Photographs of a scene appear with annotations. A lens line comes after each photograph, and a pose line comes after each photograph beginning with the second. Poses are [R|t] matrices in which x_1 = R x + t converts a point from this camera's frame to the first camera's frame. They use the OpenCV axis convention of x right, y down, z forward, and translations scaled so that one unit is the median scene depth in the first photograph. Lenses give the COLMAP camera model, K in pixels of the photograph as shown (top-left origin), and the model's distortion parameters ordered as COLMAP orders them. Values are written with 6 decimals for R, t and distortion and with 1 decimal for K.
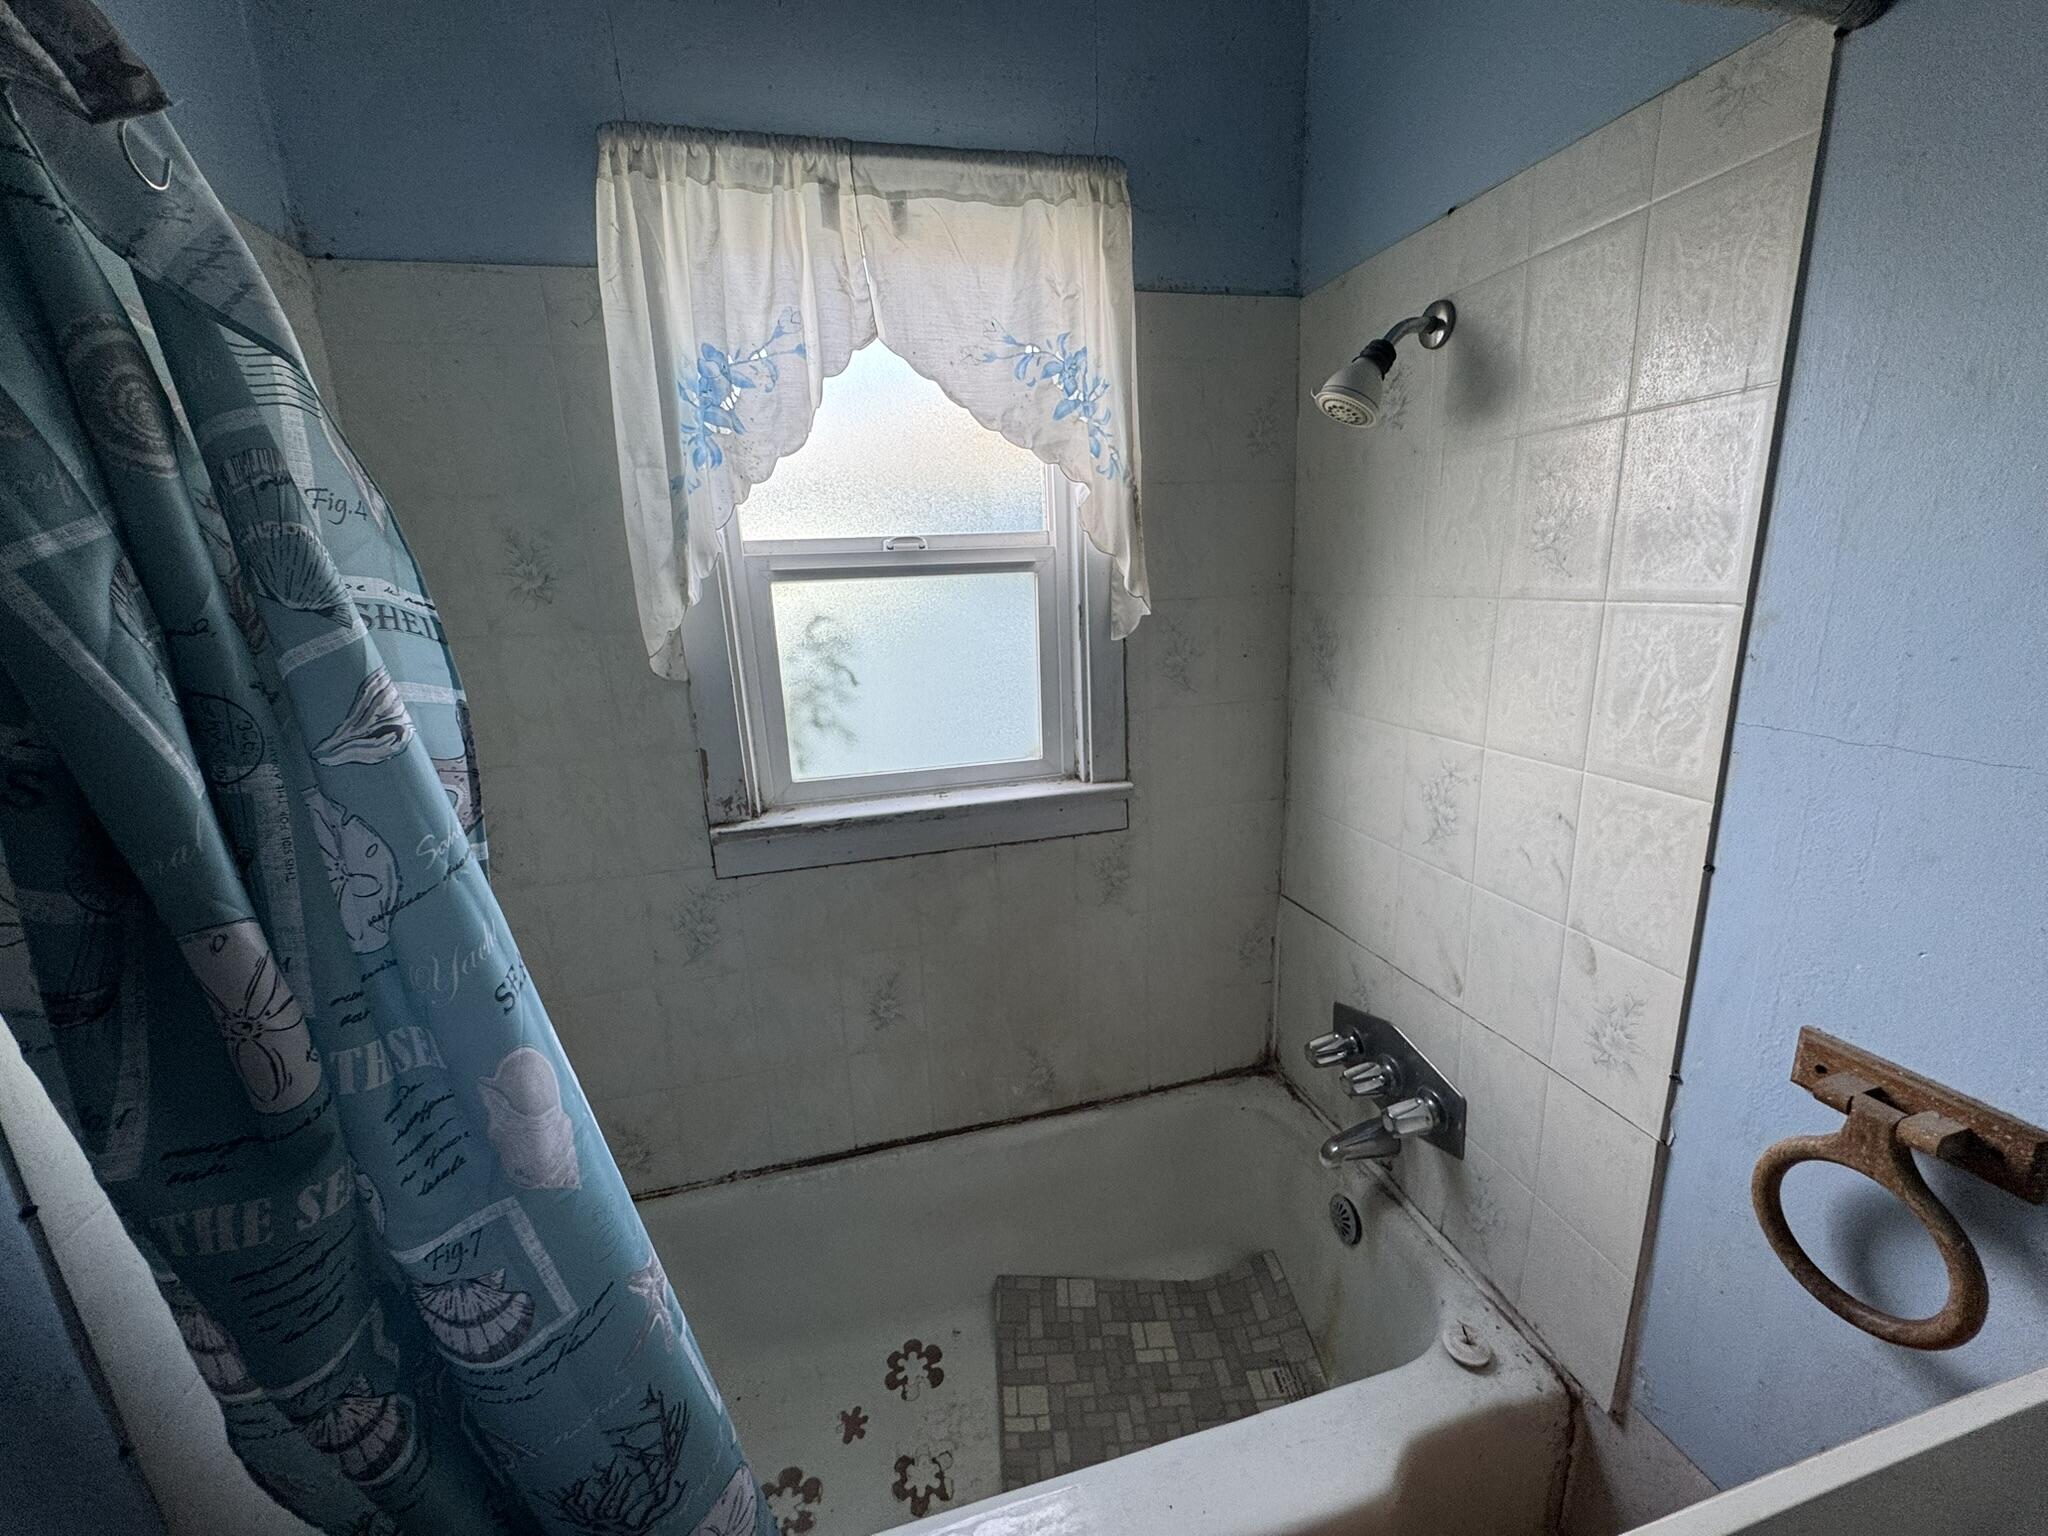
lens RADIAL K [[826.3, 0, 1019.6], [0, 826.3, 773.6], [0, 0, 1]] dist [0.003897, 0.000343]
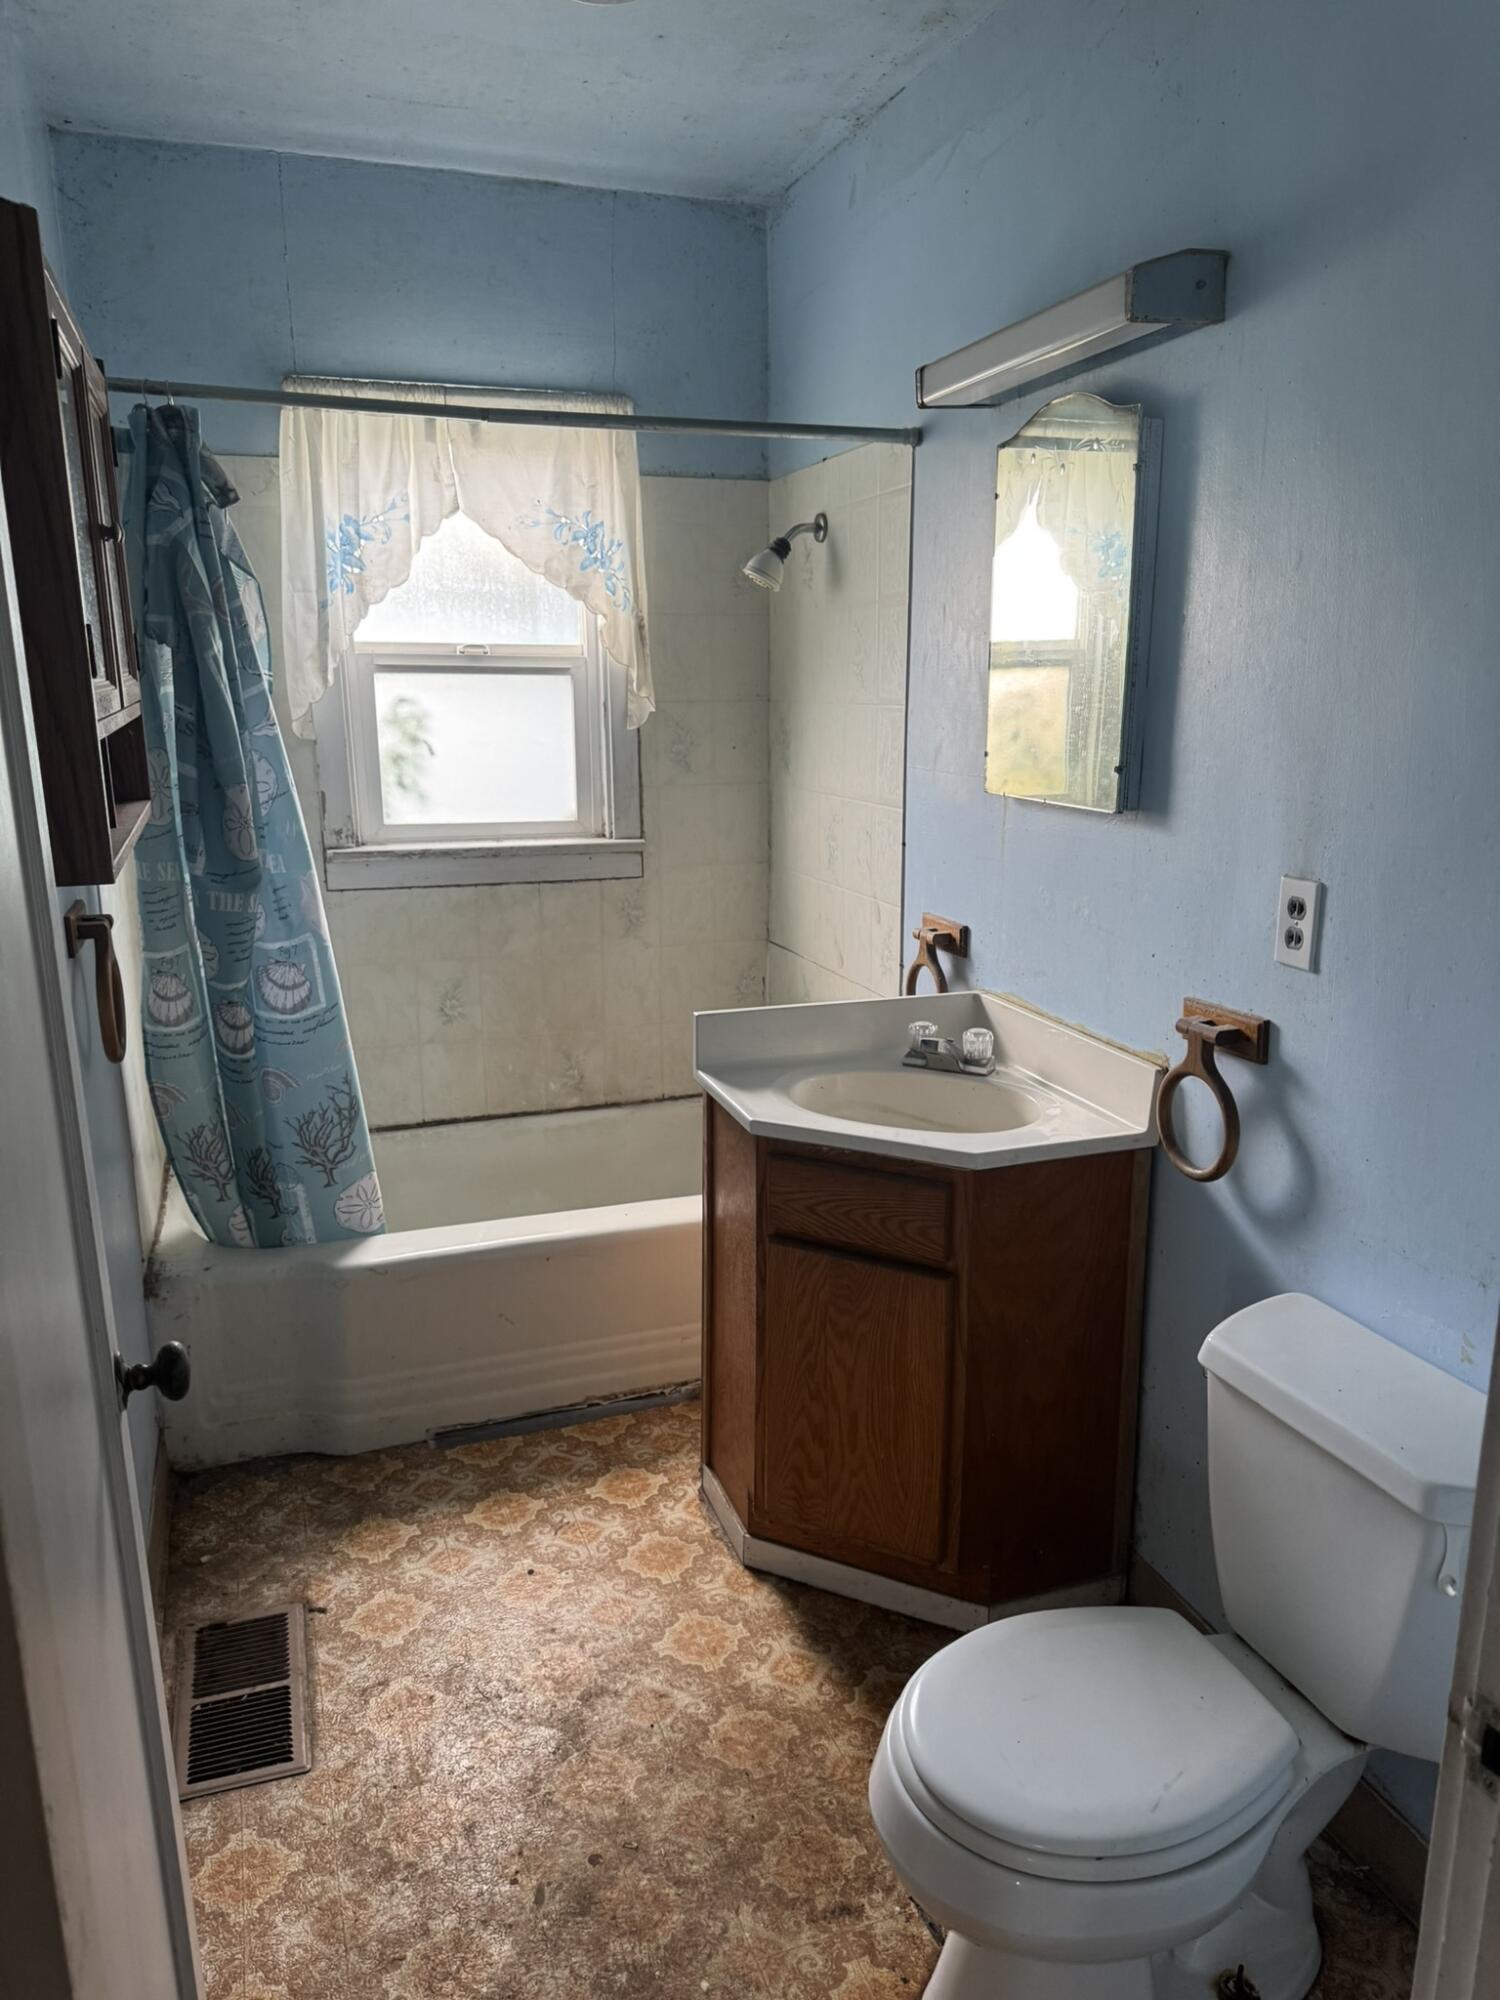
lens RADIAL K [[1415.0, 0, 750.6], [0, 1415.0, 1018.1], [0, 0, 1]] dist [0.138502, -0.194281]
pose [[0.995900, 0.019190, 0.088406, 0.133473], [-0.018436, 0.999786, -0.009343, 0.382356], [-0.088566, 0.007675, 0.996041, -1.549892]]
